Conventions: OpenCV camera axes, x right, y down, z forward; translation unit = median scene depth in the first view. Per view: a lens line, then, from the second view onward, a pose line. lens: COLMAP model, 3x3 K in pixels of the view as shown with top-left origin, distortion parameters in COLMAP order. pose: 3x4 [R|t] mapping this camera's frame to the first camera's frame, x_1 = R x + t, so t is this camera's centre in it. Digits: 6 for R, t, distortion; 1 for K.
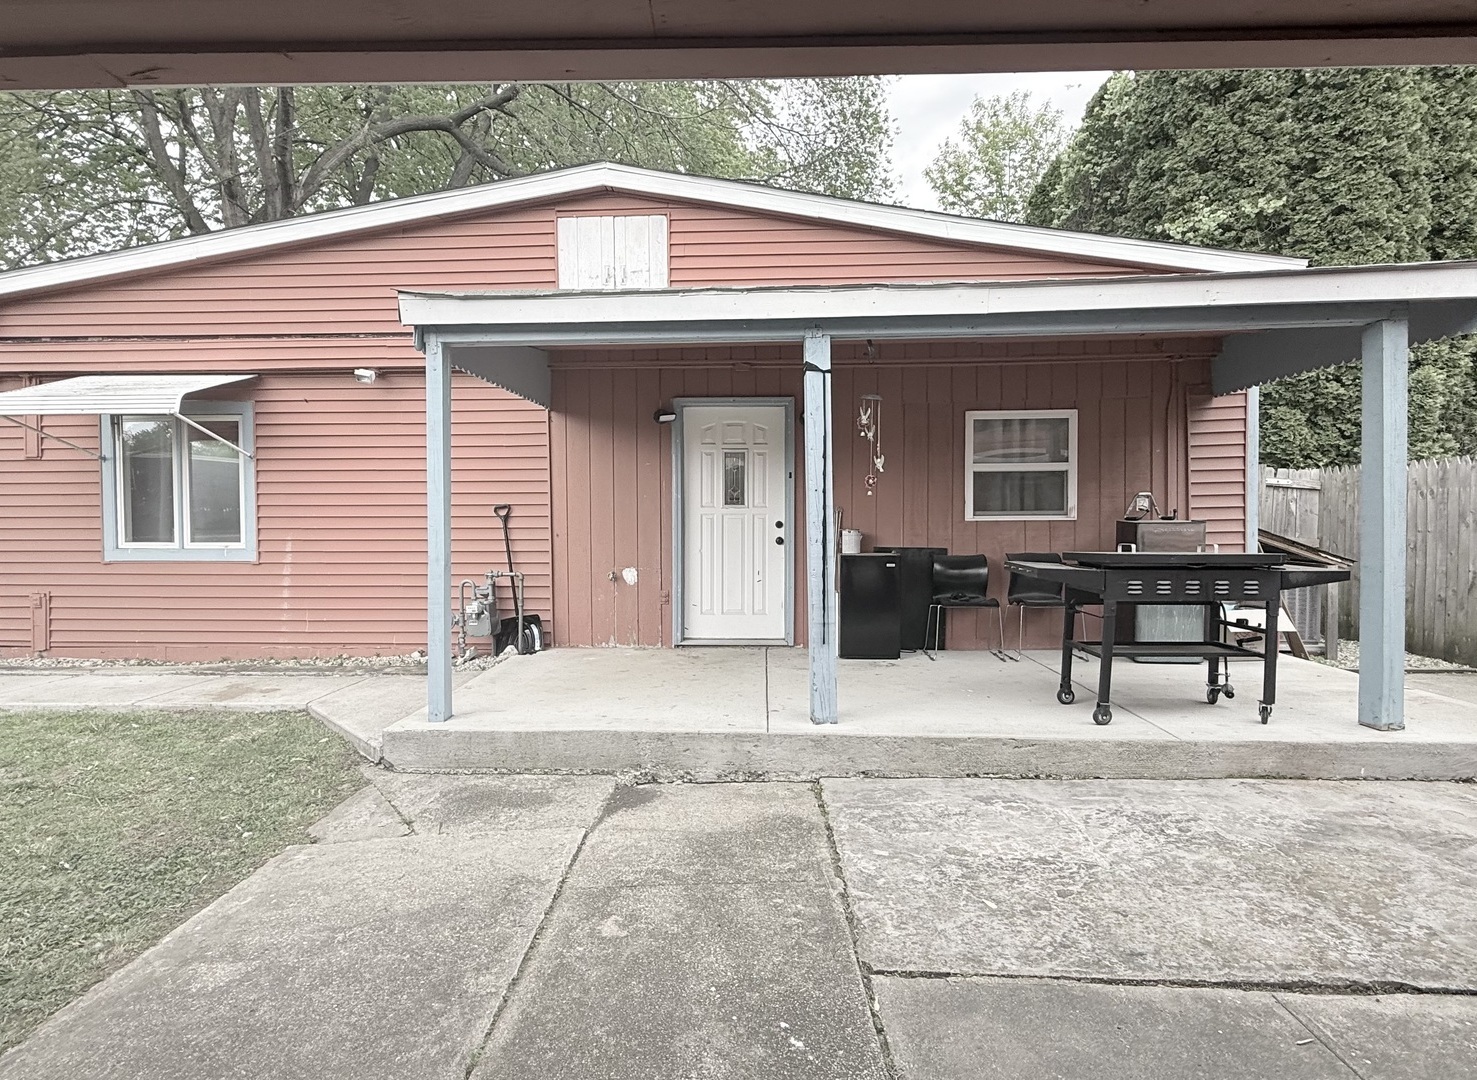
lens RADIAL K [[772.8, 0, 732.7], [0, 772.8, 541.4], [0, 0, 1]] dist [0.003272, -0.001601]
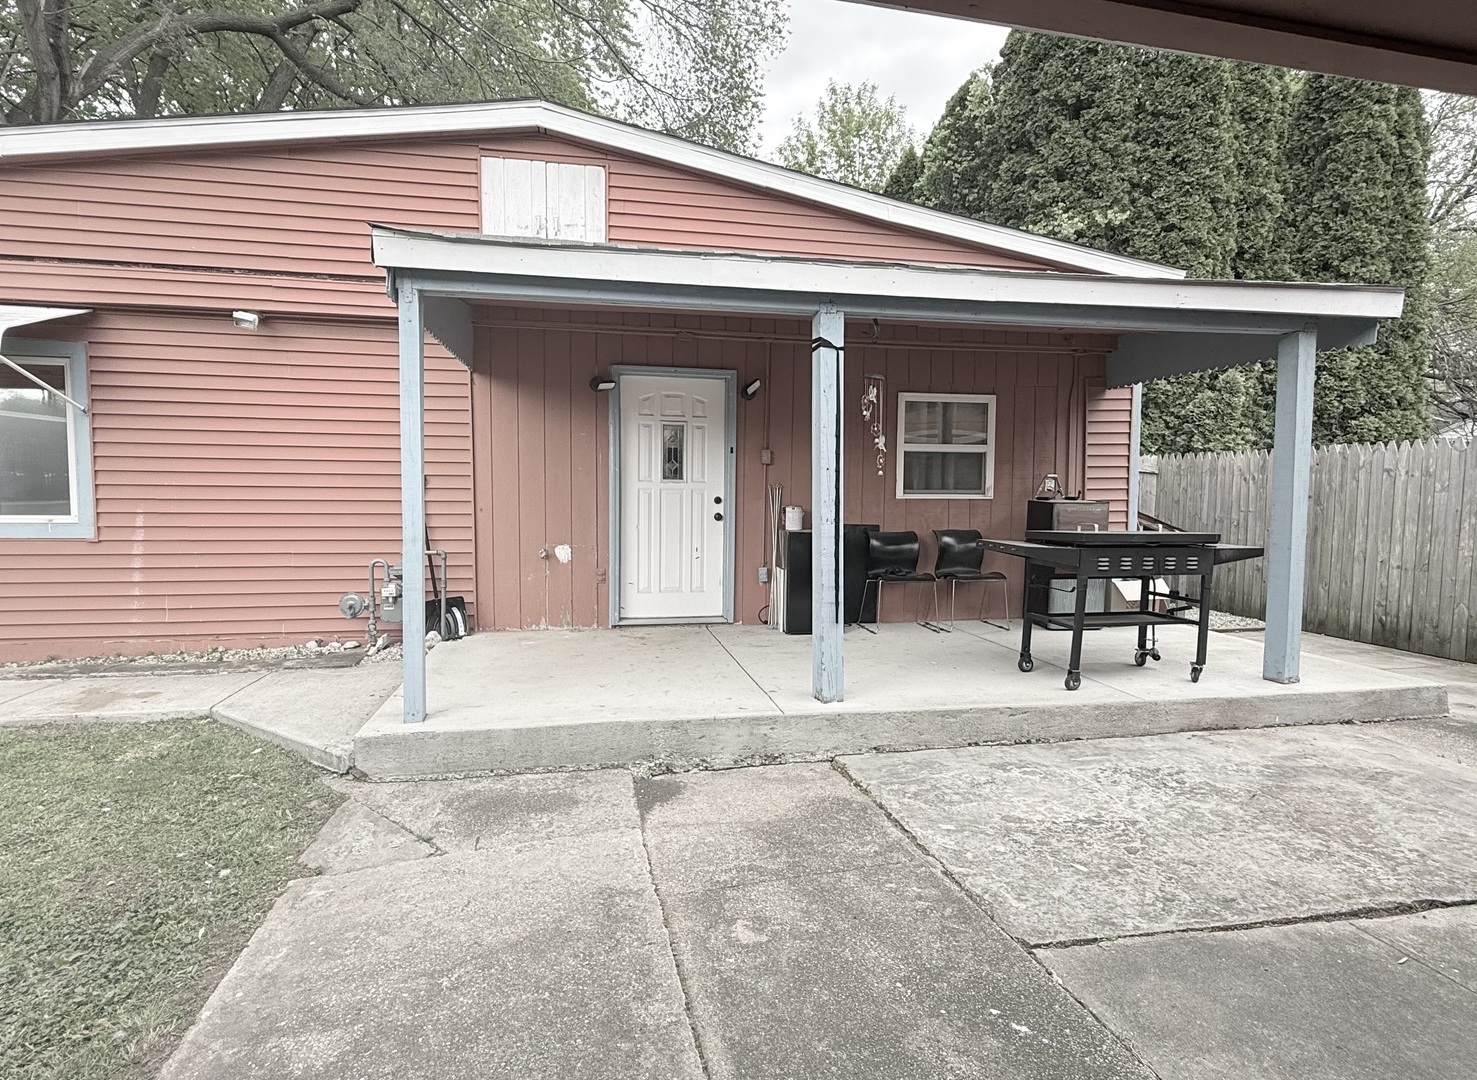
lens RADIAL K [[772.8, 0, 732.7], [0, 772.8, 541.4], [0, 0, 1]] dist [0.003272, -0.001601]
pose [[0.971710, -0.002599, 0.236164, -0.165596], [-0.006212, 0.999312, 0.036560, -0.006012], [-0.236097, -0.036993, 0.971025, 0.043115]]
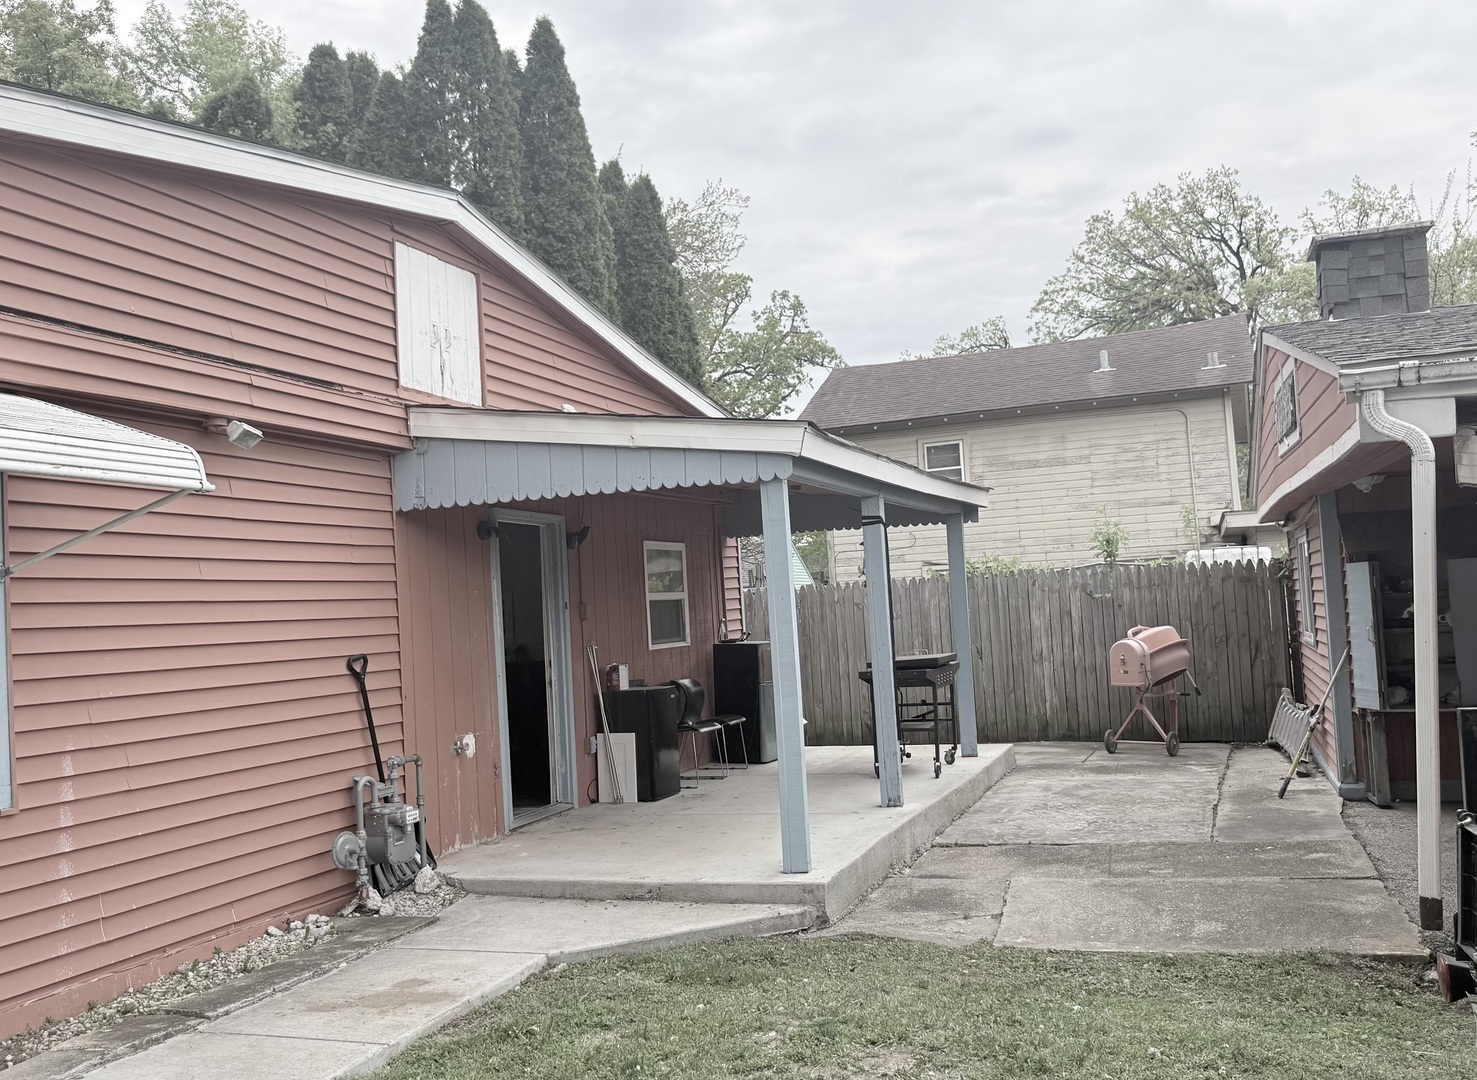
lens RADIAL K [[1330.5, 0, 738.5], [0, 1330.5, 540.0], [0, 0, 1]] dist [0.010853, -0.000141]
pose [[0.290940, 0.040265, 0.955894, -1.354945], [0.082185, 0.994369, -0.066899, -0.045857], [-0.953205, 0.098024, 0.285993, 0.409944]]
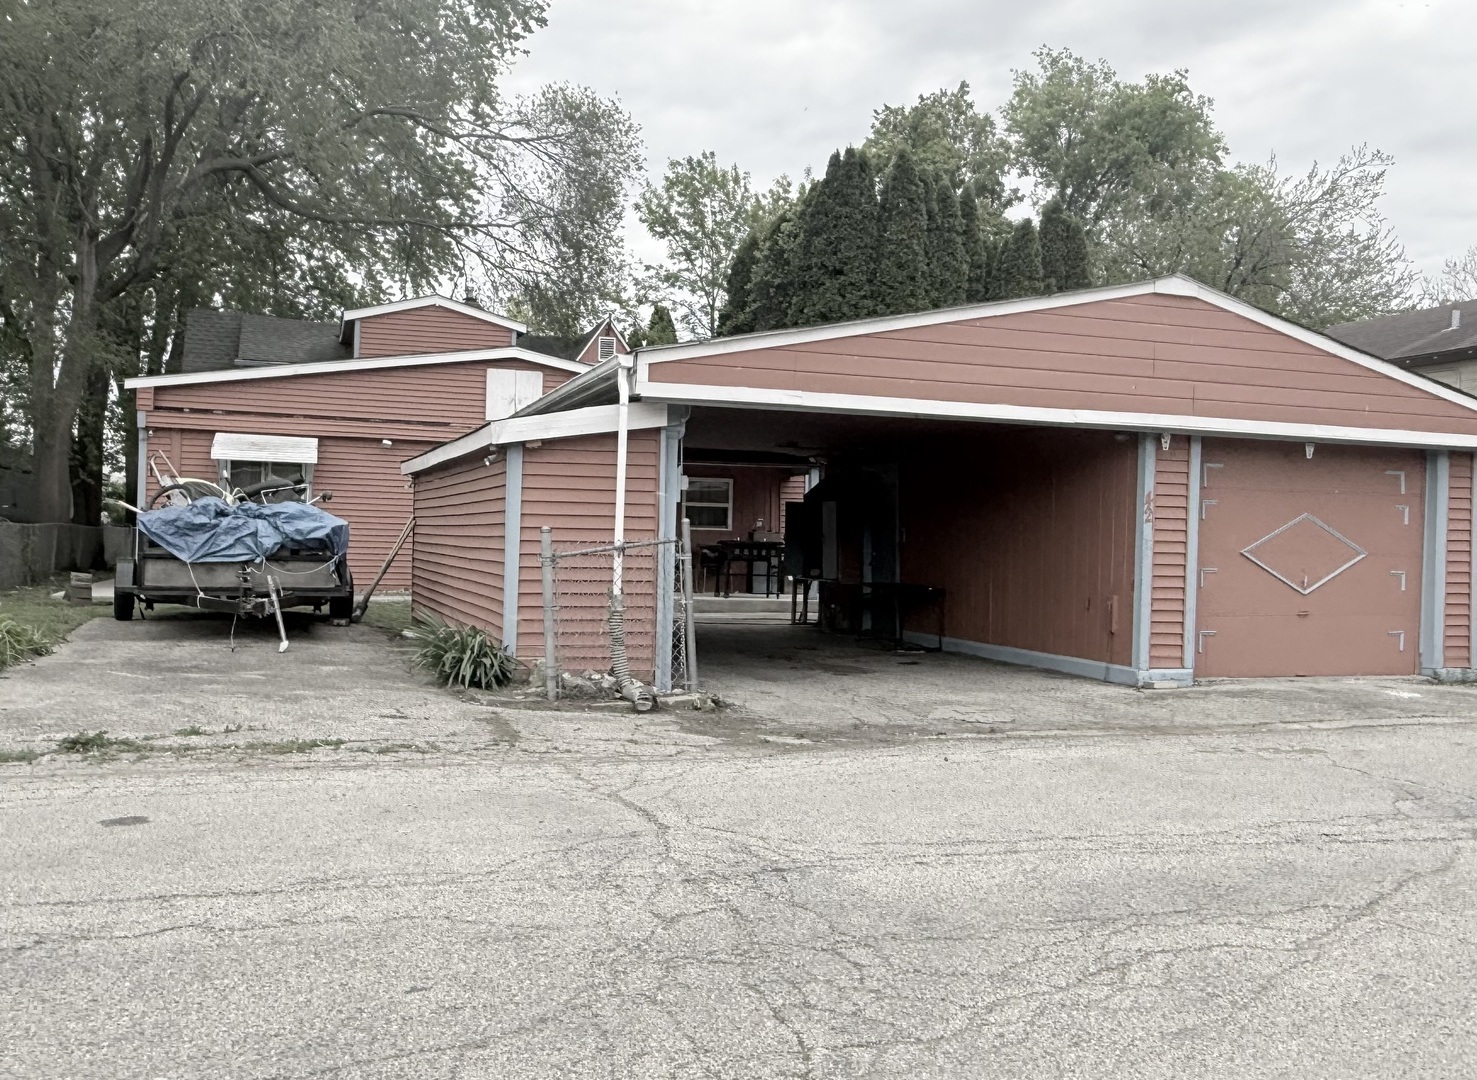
lens RADIAL K [[1355.2, 0, 738.5], [0, 1355.2, 540.0], [0, 0, 1]] dist [-0.000760, -0.003233]
pose [[0.938225, 0.033102, 0.344439, -0.843149], [-0.028186, 0.999417, -0.019272, 0.071619], [-0.344877, 0.008373, 0.938611, -2.577403]]
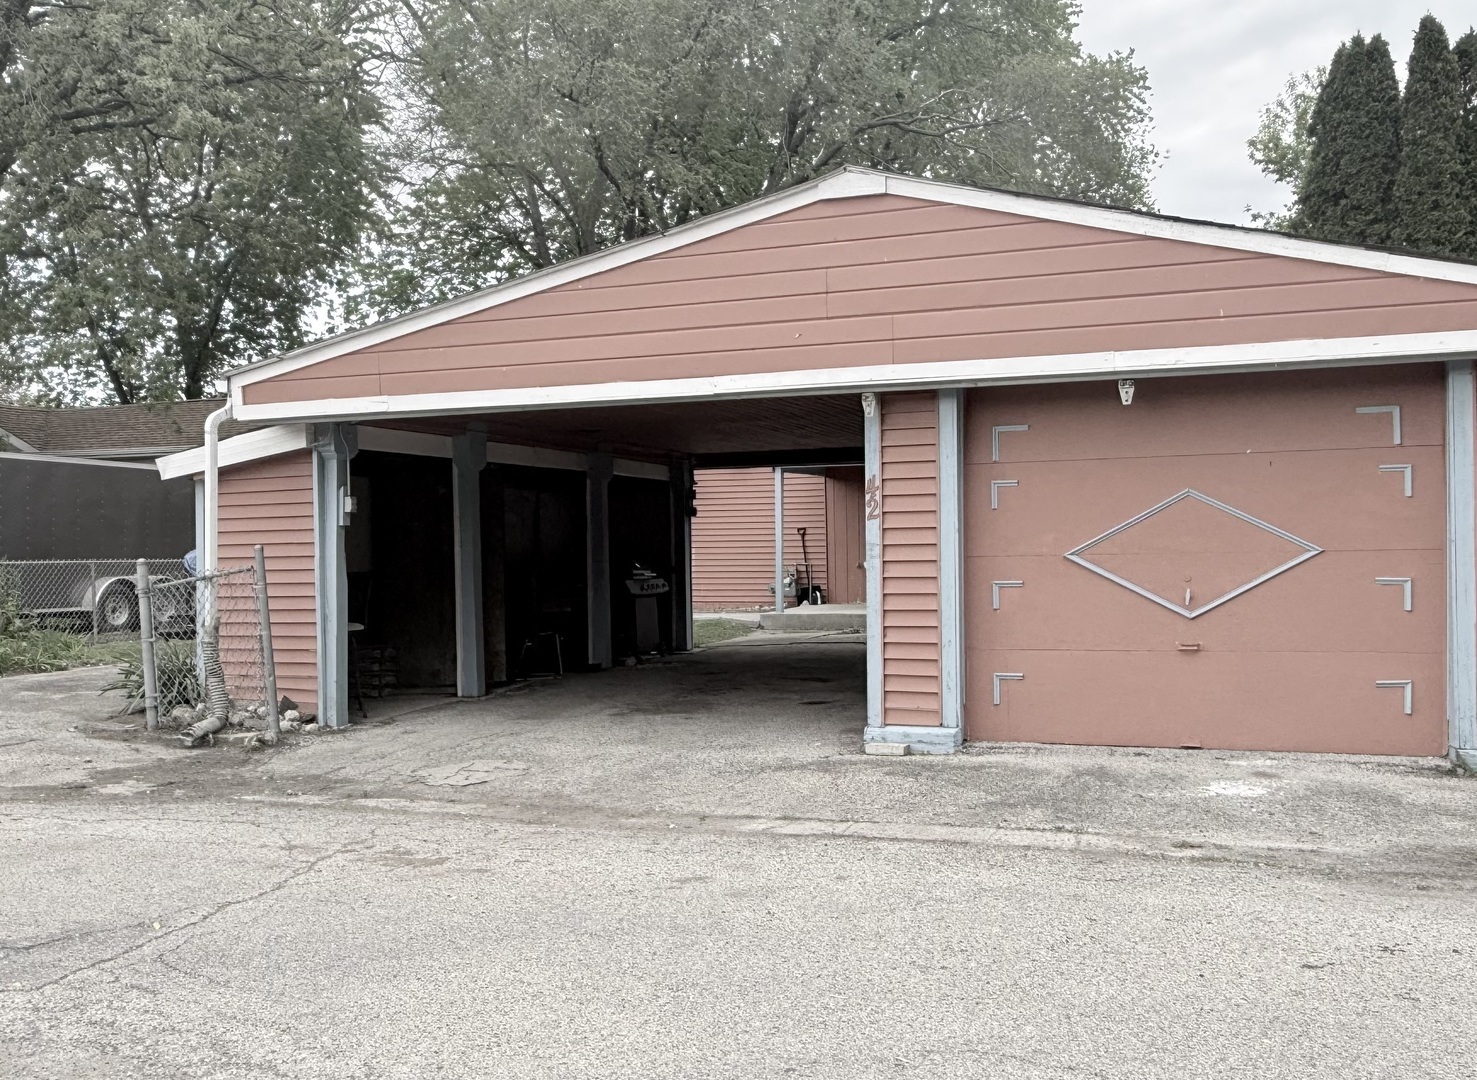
lens RADIAL K [[1355.2, 0, 738.5], [0, 1355.2, 540.0], [0, 0, 1]] dist [-0.000760, -0.003233]
pose [[0.943348, -0.005793, -0.331753, 0.696632], [0.000833, 0.999886, -0.015092, 0.035058], [0.331803, 0.013960, 0.943245, -2.310334]]
